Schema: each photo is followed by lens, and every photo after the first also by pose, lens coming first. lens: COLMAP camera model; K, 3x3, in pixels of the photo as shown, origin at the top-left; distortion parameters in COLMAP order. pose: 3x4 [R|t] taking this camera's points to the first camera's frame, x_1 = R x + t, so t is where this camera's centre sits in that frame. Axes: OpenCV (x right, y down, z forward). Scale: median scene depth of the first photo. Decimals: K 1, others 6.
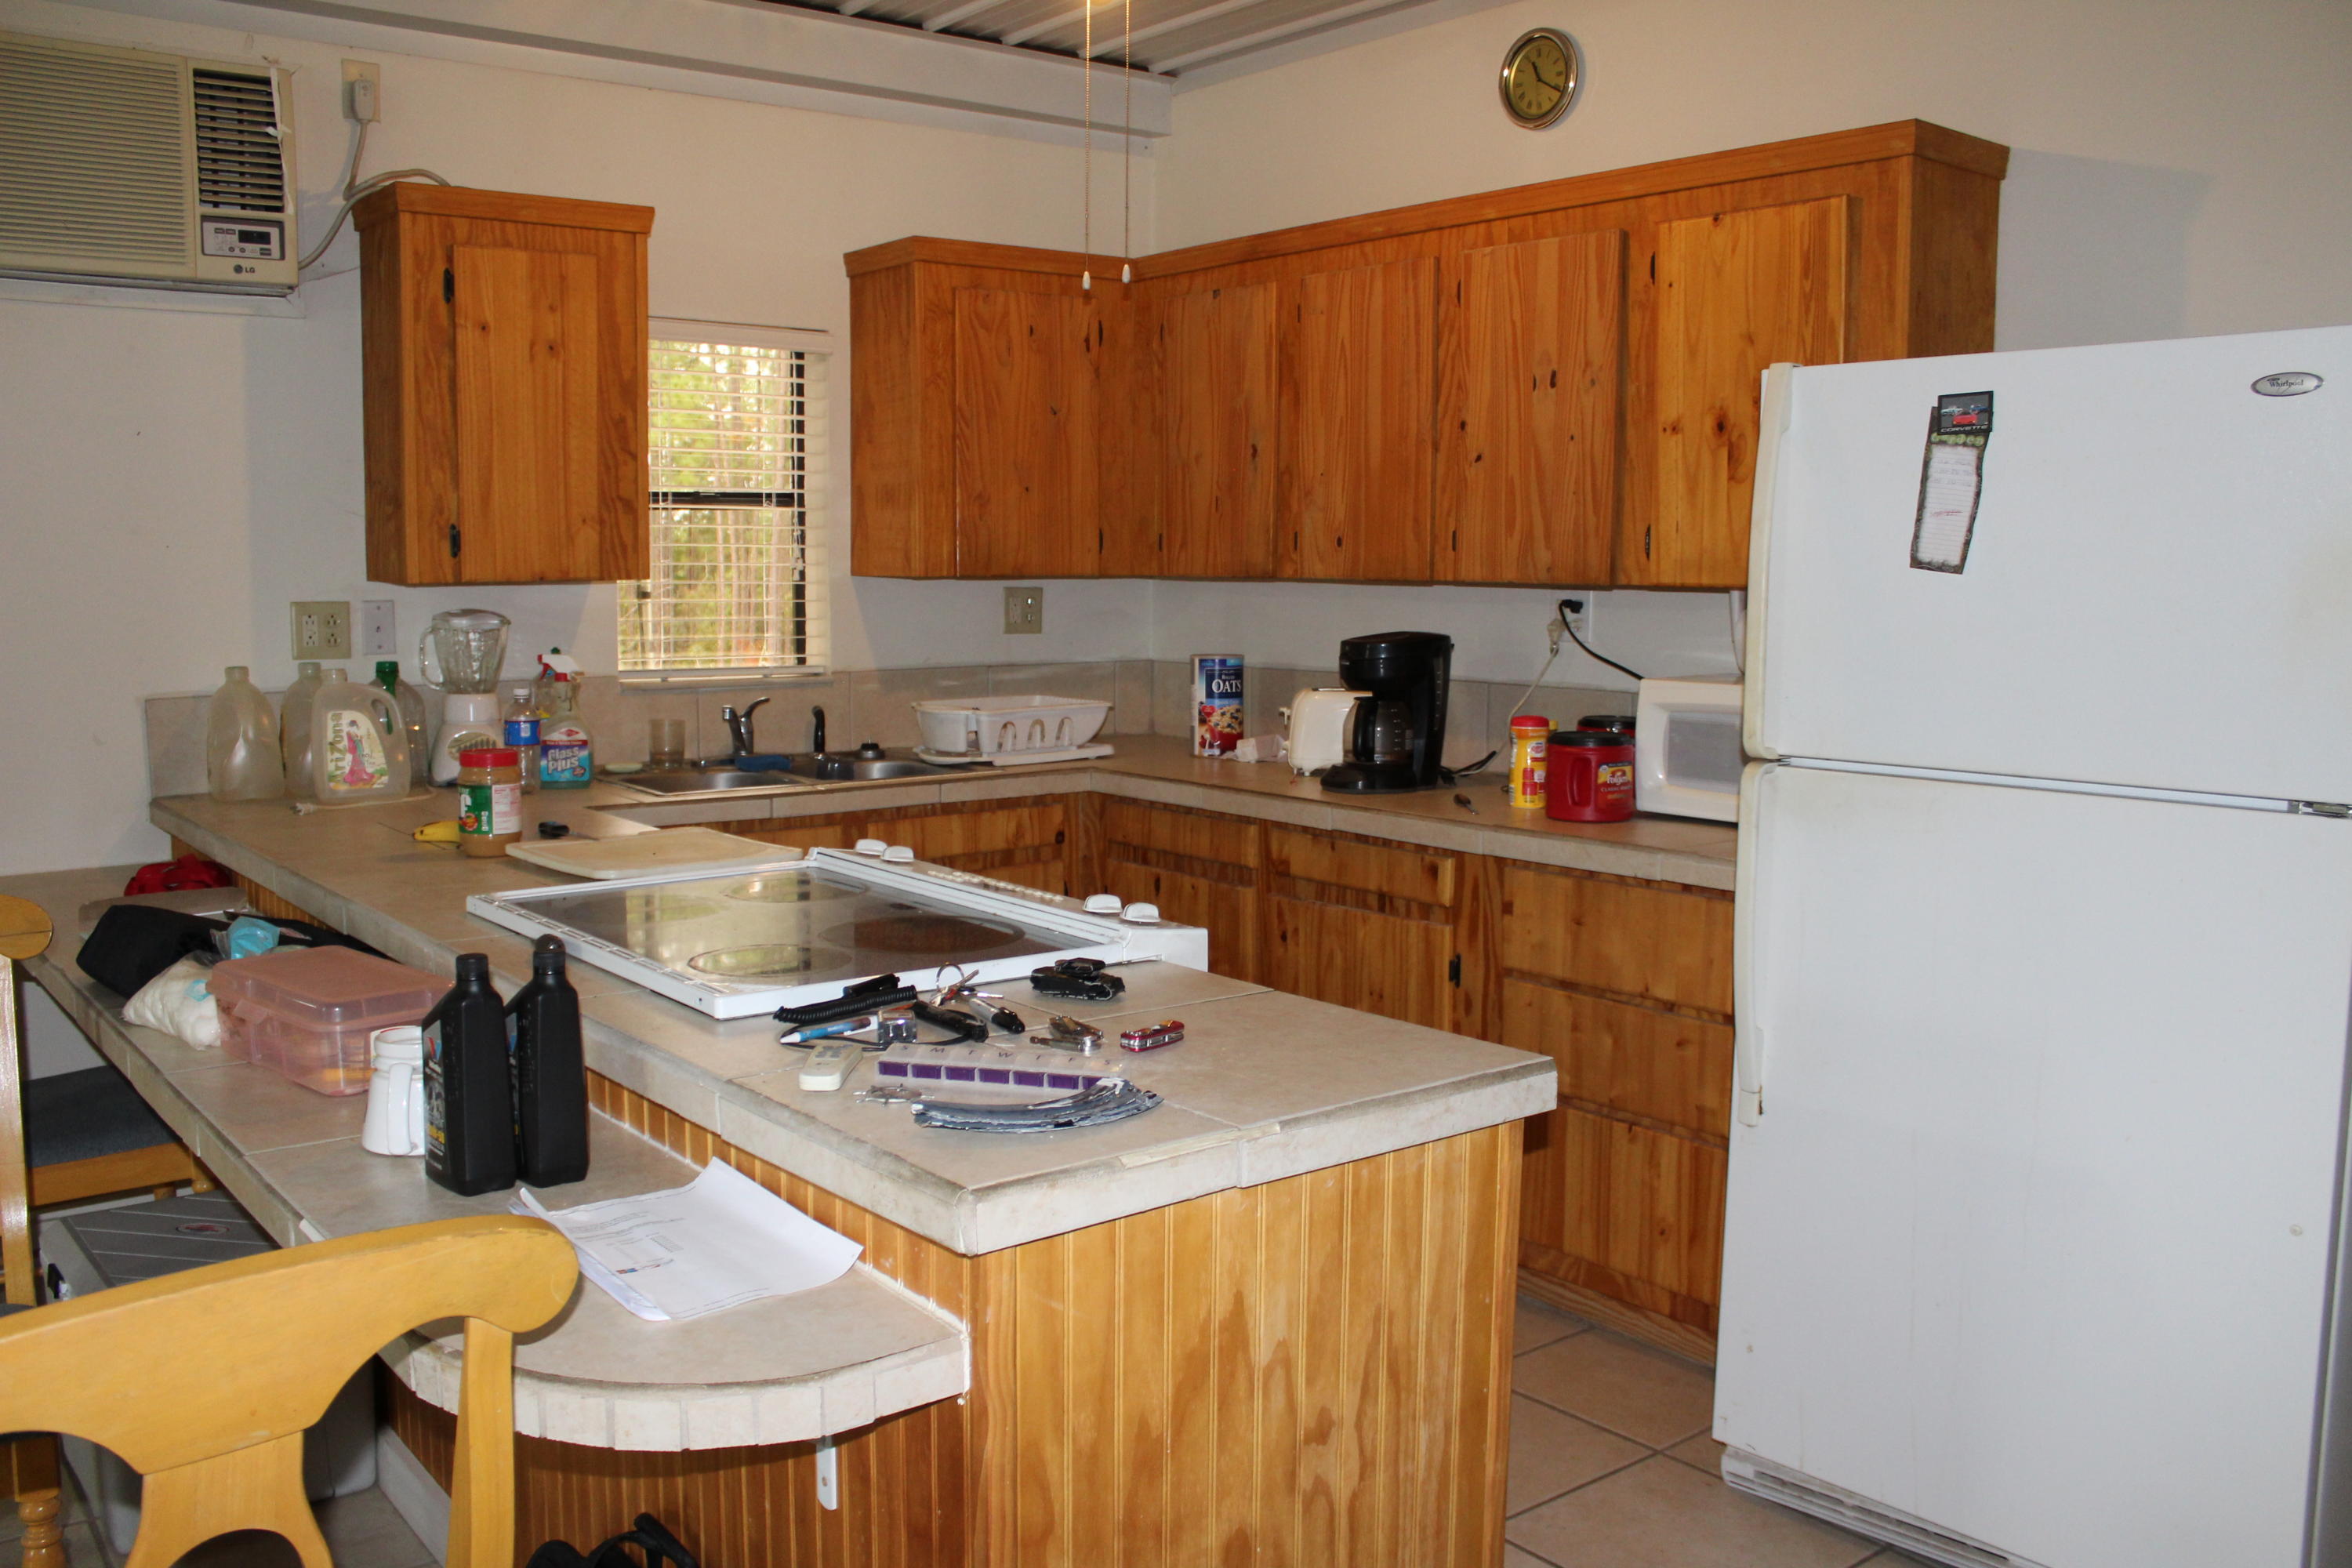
lens RADIAL K [[1958.1, 0, 1165.8], [0, 1958.1, 794.3], [0, 0, 1]] dist [-0.156146, 0.087938]
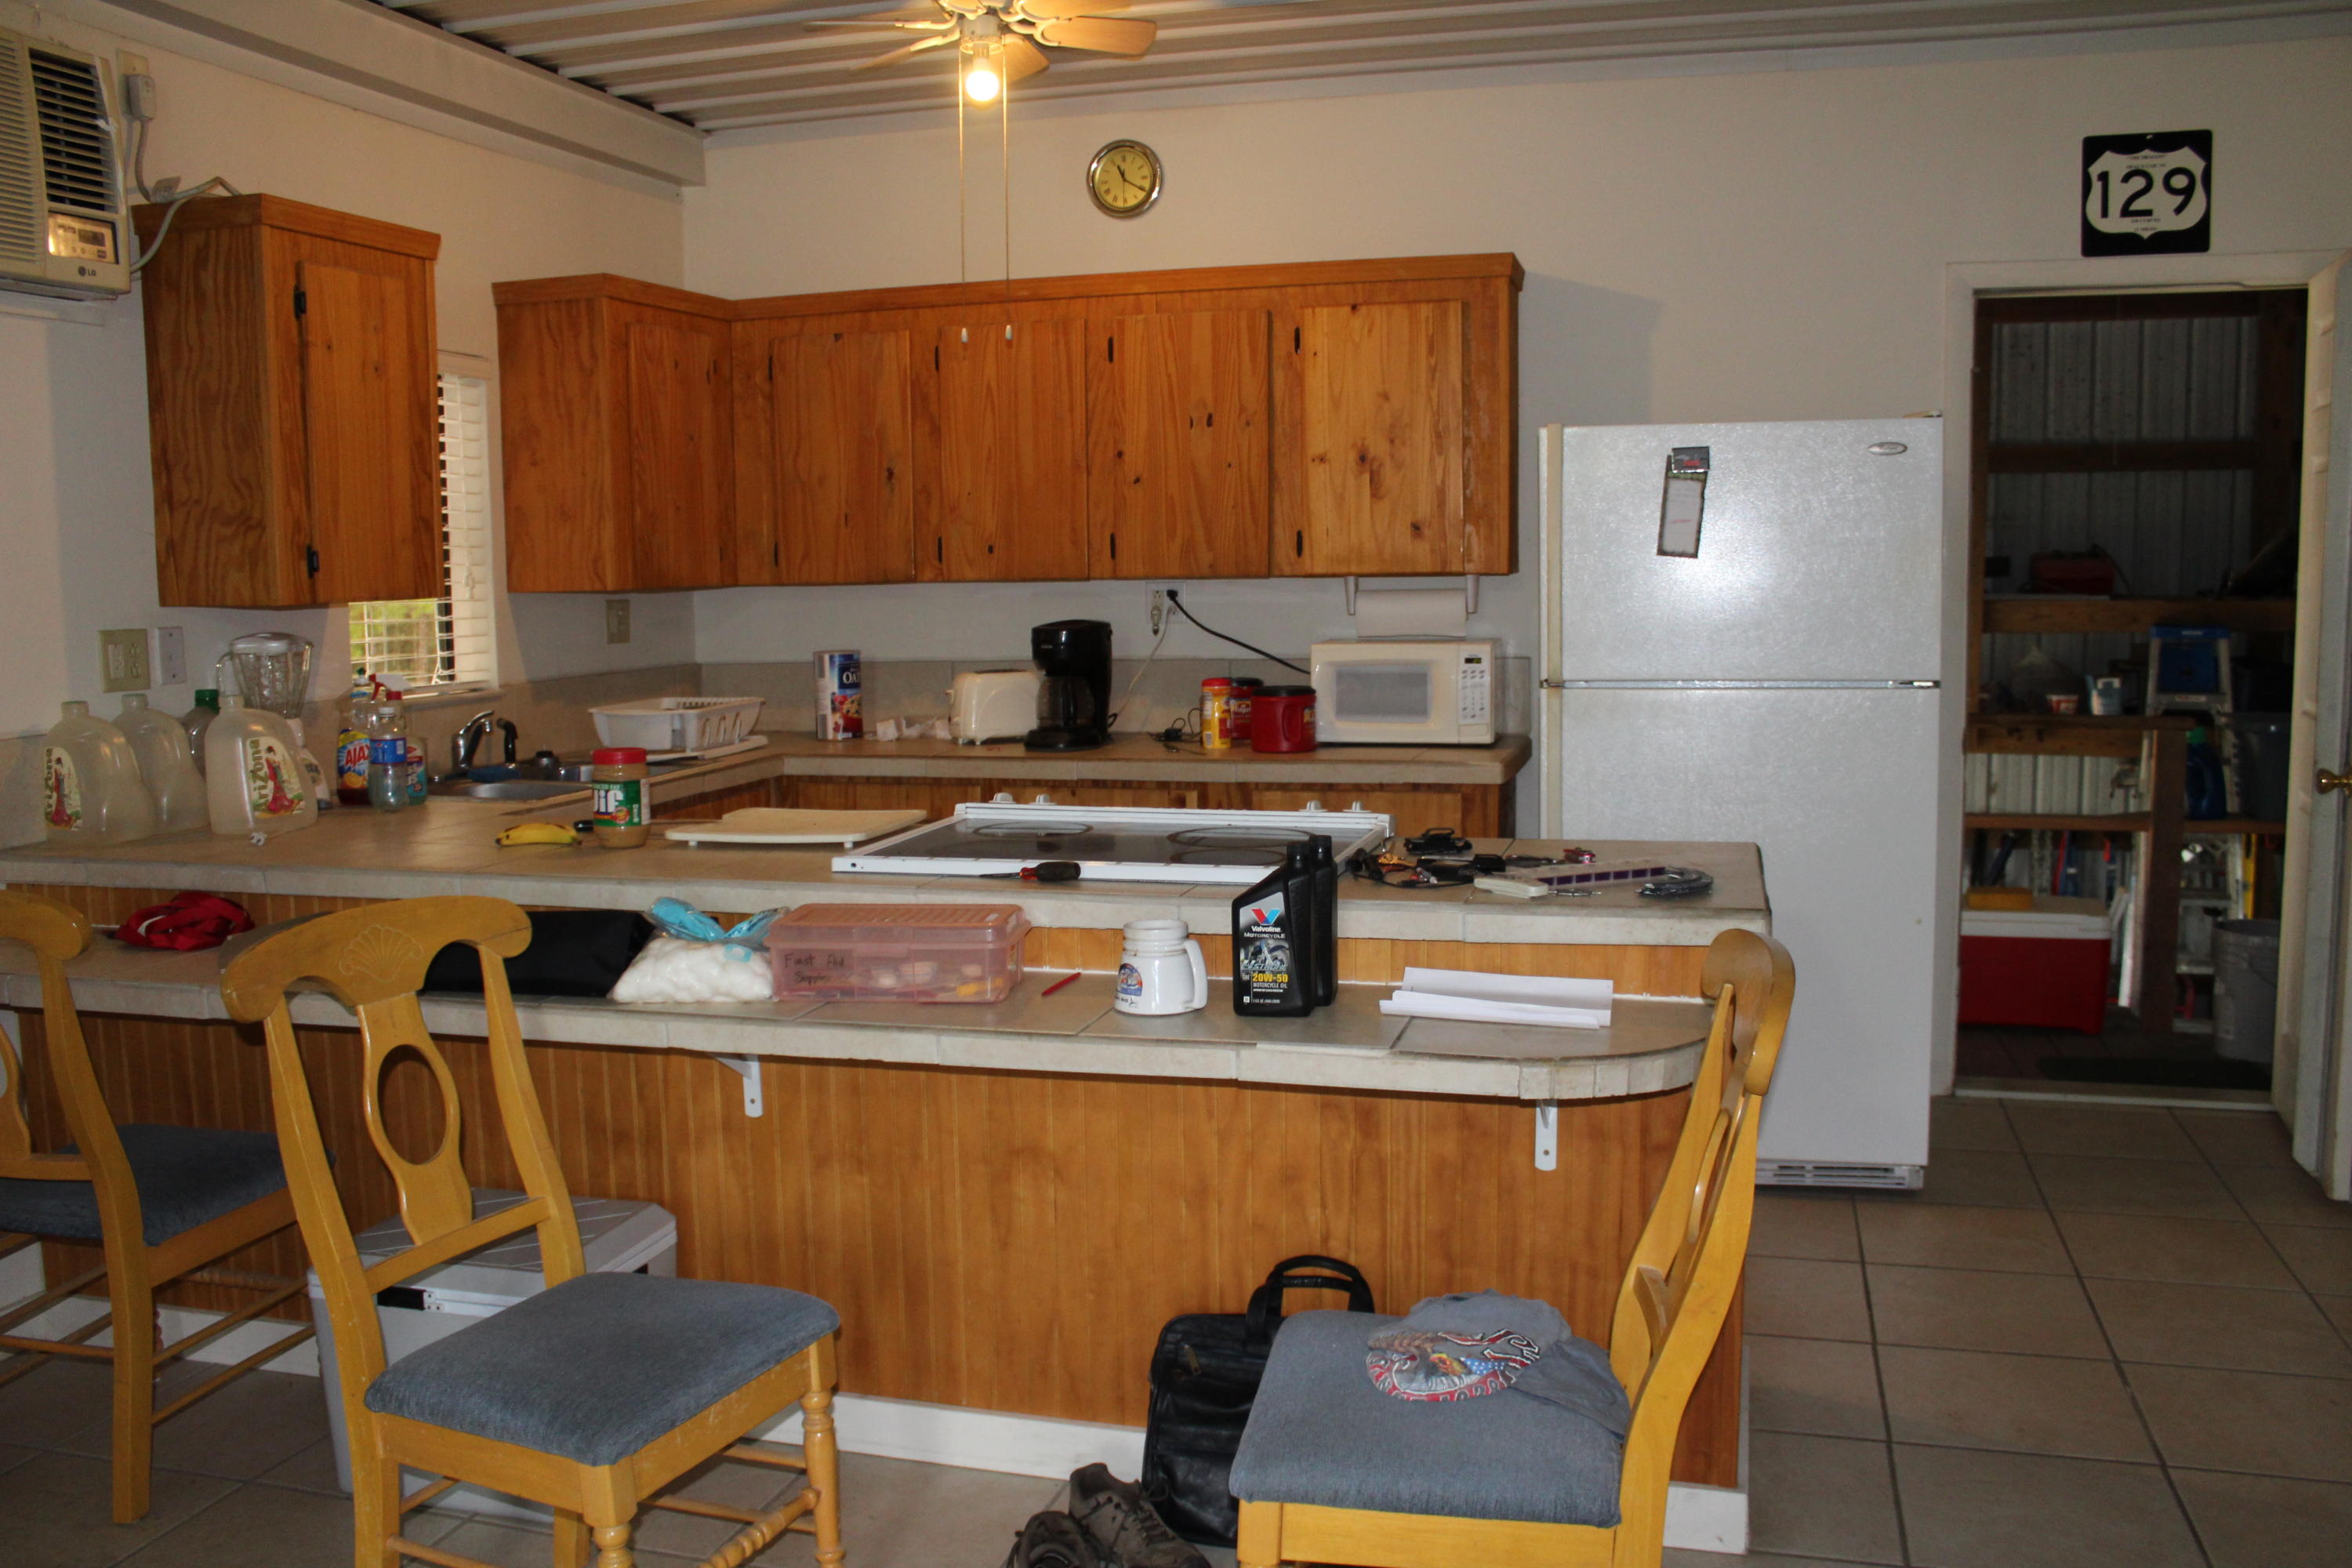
lens RADIAL K [[1958.1, 0, 1174.9], [0, 1958.1, 793.7], [0, 0, 1]] dist [-0.156146, 0.087938]
pose [[0.811477, -0.086036, 0.578017, -0.573189], [0.089502, 0.995731, 0.022560, 0.004508], [-0.577490, 0.033427, 0.815713, -0.049394]]
